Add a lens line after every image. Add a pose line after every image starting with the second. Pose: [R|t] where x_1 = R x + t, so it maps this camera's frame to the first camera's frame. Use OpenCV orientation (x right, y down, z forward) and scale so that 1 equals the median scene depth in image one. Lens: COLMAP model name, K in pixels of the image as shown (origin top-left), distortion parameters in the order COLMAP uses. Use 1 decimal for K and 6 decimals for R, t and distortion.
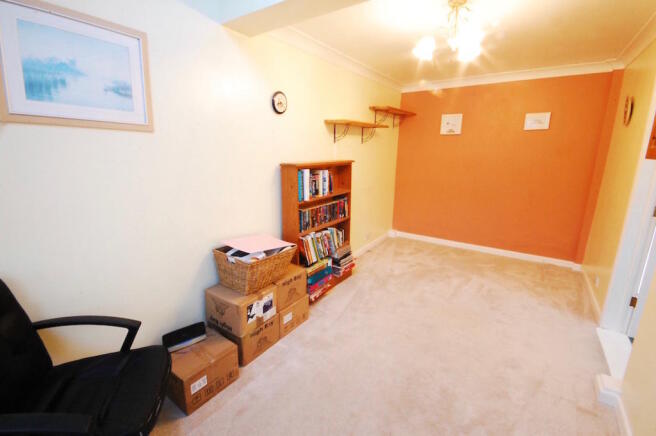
lens RADIAL K [[294.3, 0, 326.9], [0, 294.3, 215.3], [0, 0, 1]] dist [0.002547, 0.000234]
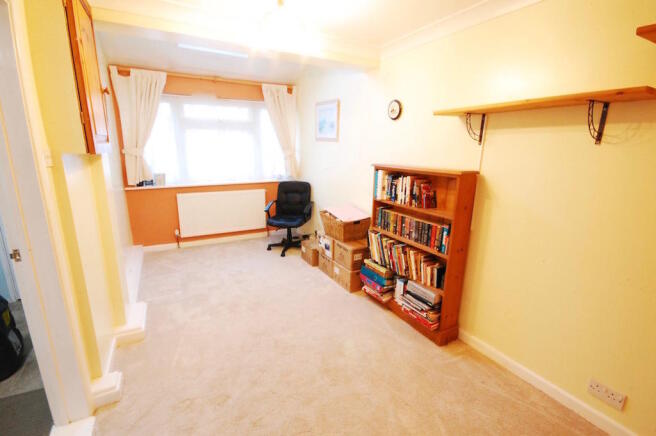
lens RADIAL K [[294.3, 0, 327.5], [0, 294.3, 215.9], [0, 0, 1]] dist [0.002547, 0.000234]
pose [[-0.447272, 0.202927, -0.871073, 0.895972], [-0.207353, 0.923860, 0.321695, -0.282714], [0.870030, 0.324505, -0.371139, 1.182022]]
